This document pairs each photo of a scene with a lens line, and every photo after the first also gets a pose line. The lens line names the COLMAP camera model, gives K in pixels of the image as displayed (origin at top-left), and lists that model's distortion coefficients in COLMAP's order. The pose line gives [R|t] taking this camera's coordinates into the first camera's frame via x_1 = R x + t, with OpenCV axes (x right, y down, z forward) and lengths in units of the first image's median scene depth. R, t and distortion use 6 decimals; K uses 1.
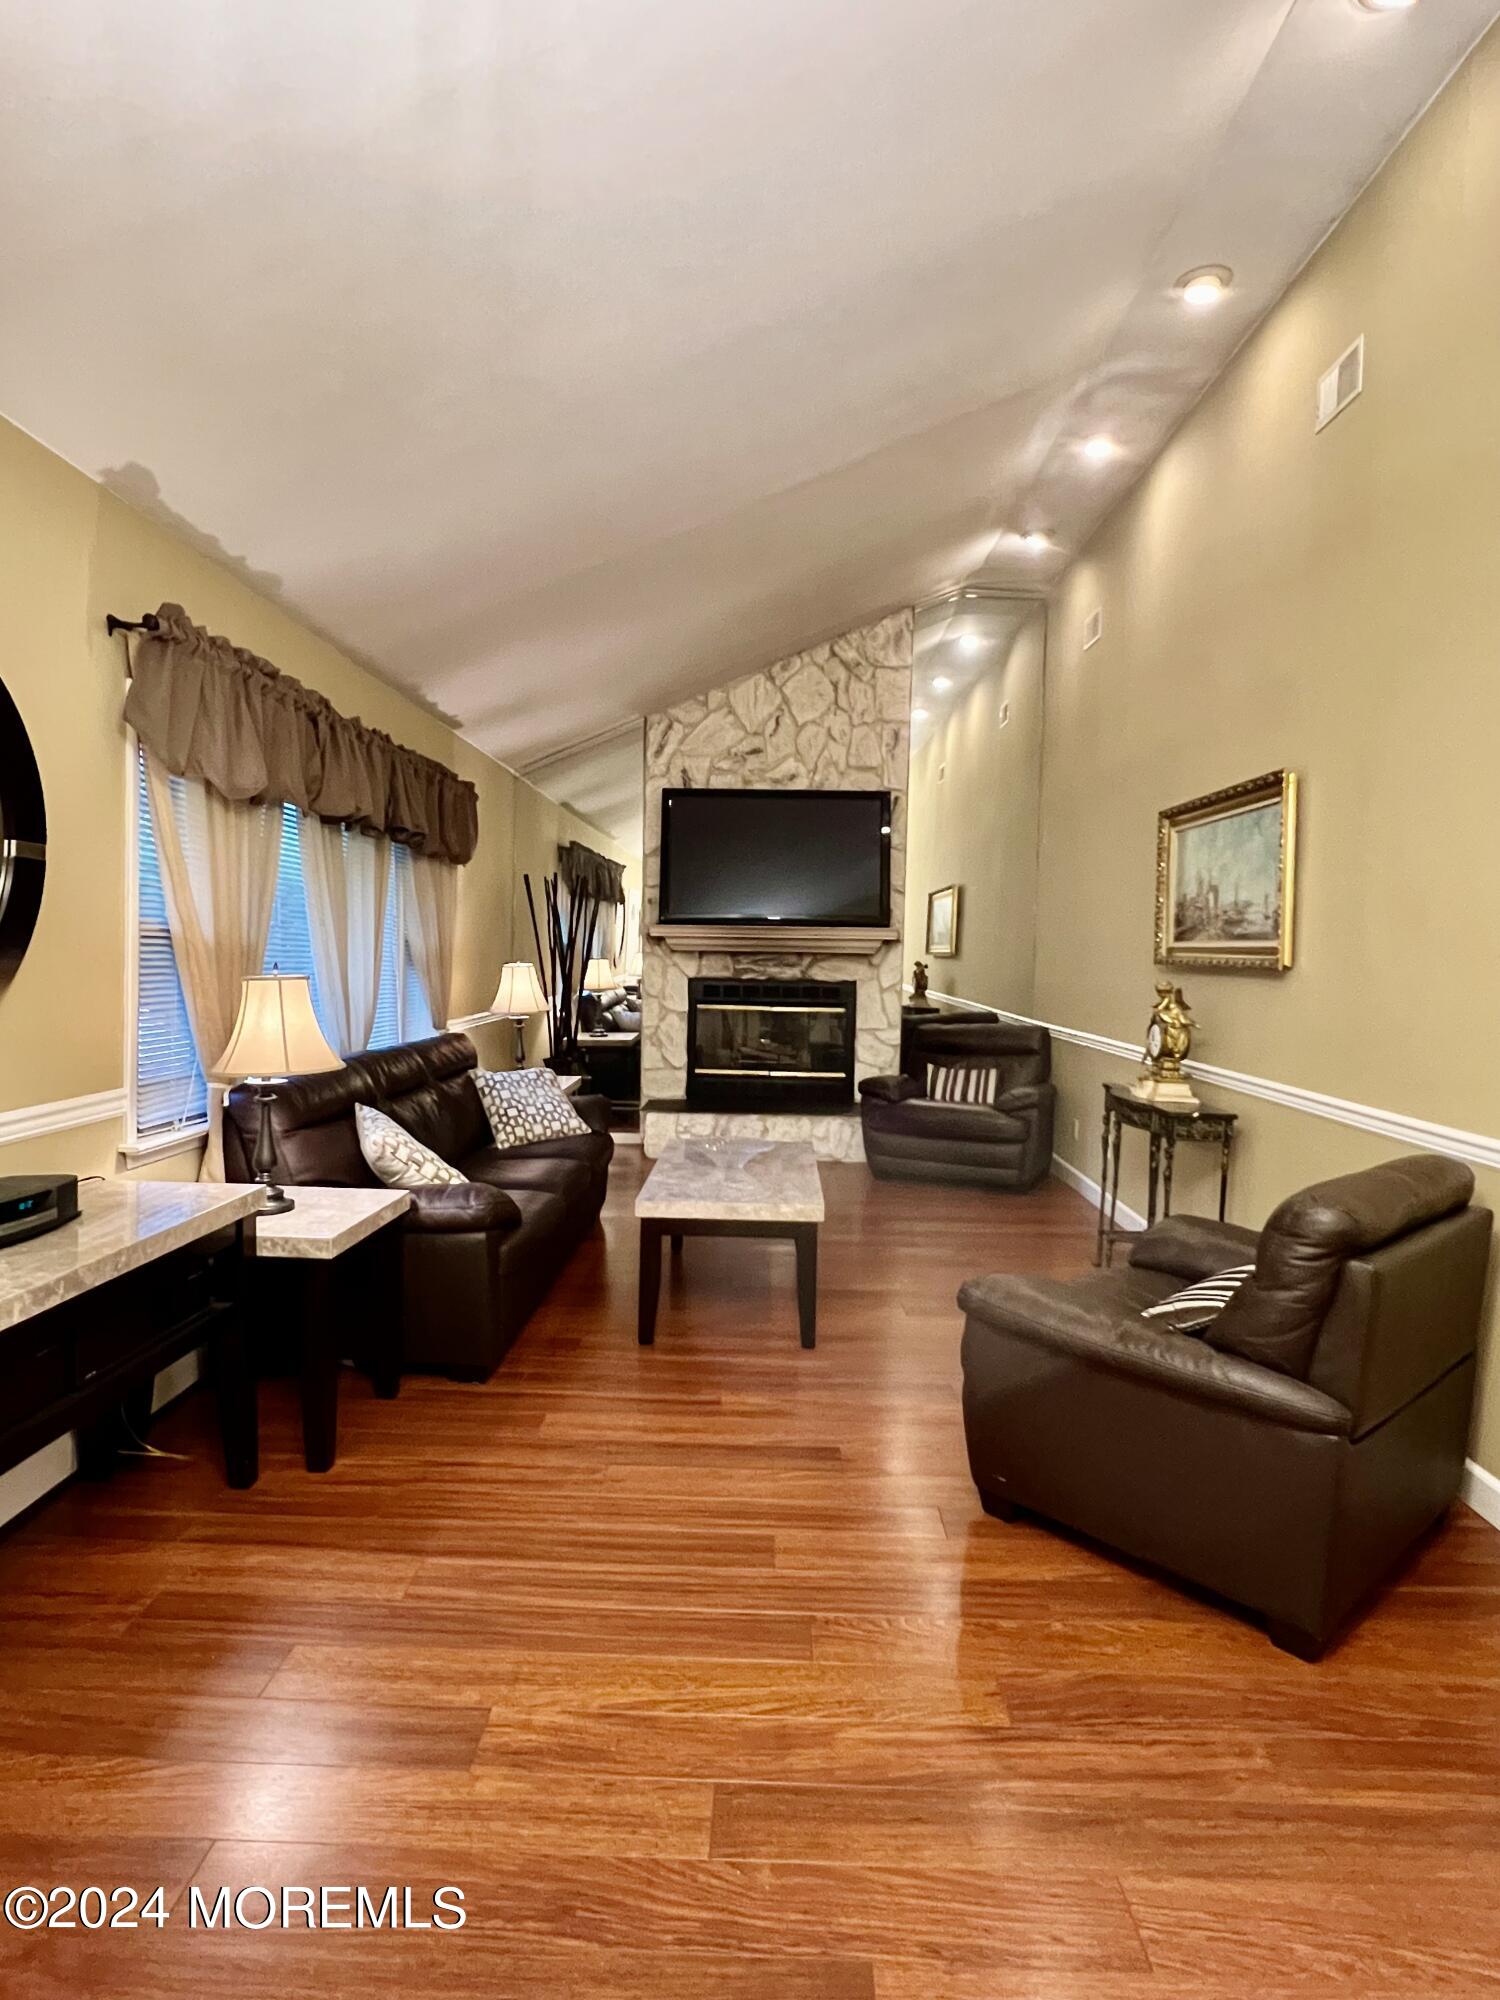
lens RADIAL K [[1056.3, 0, 750.0], [0, 1056.3, 1000.0], [0, 0, 1]] dist [0.004689, -0.000061]
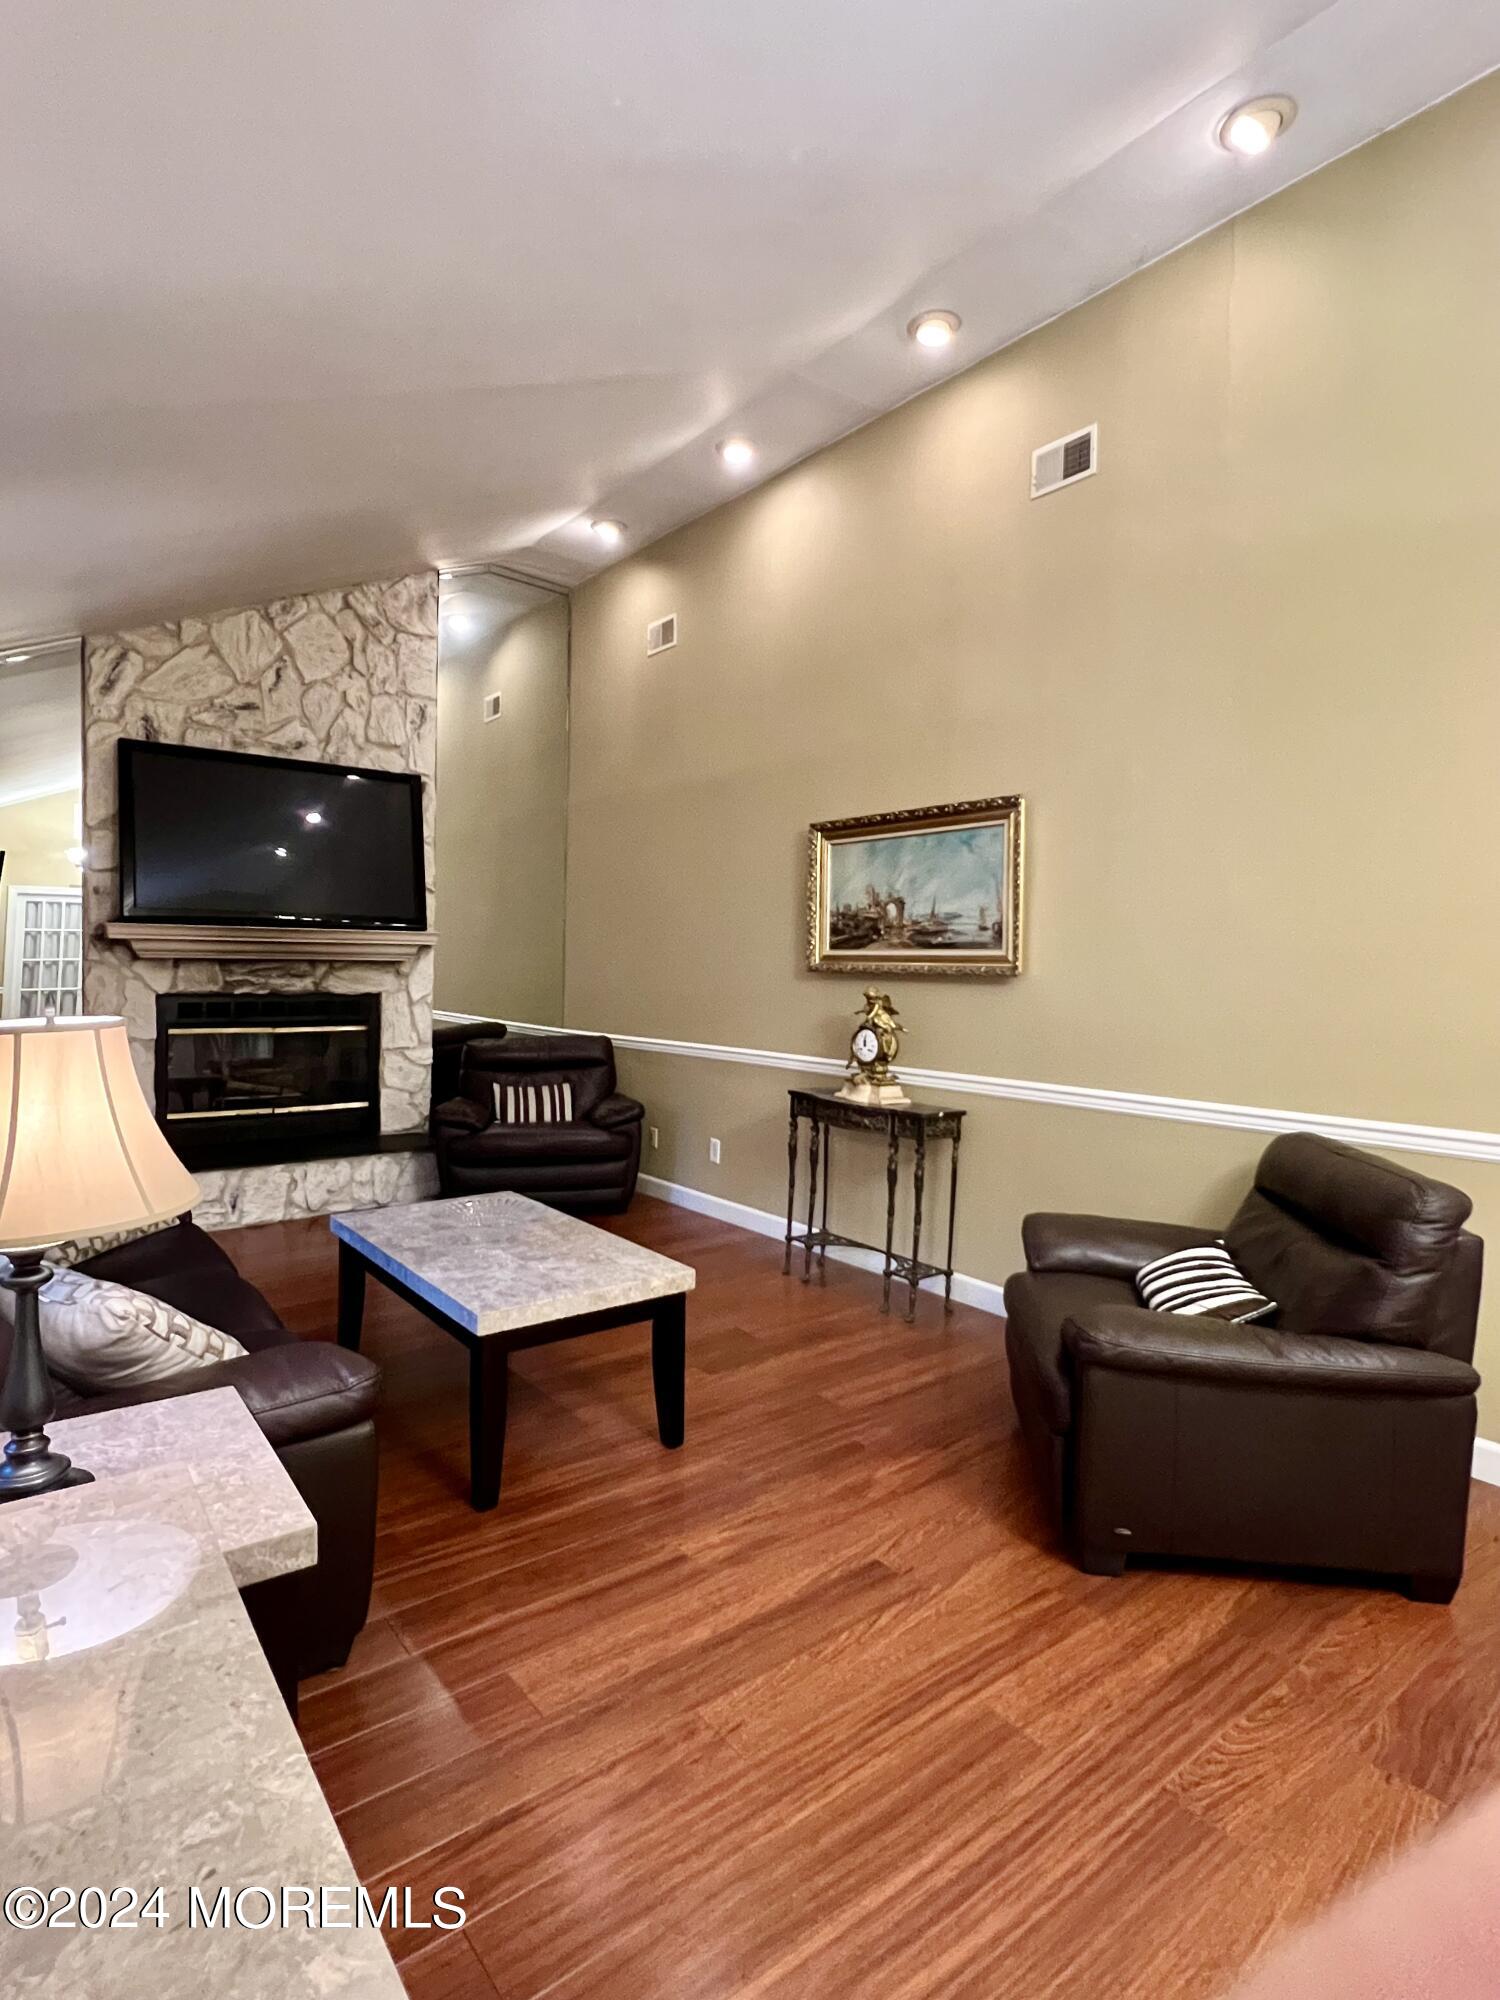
lens RADIAL K [[1024.9, 0, 750.0], [0, 1024.9, 1000.0], [0, 0, 1]] dist [-0.004335, -0.000489]
pose [[0.778891, -0.027278, 0.626566, -0.190040], [0.029321, 0.999545, 0.007066, -0.009673], [-0.626473, 0.012868, 0.779337, 0.168847]]
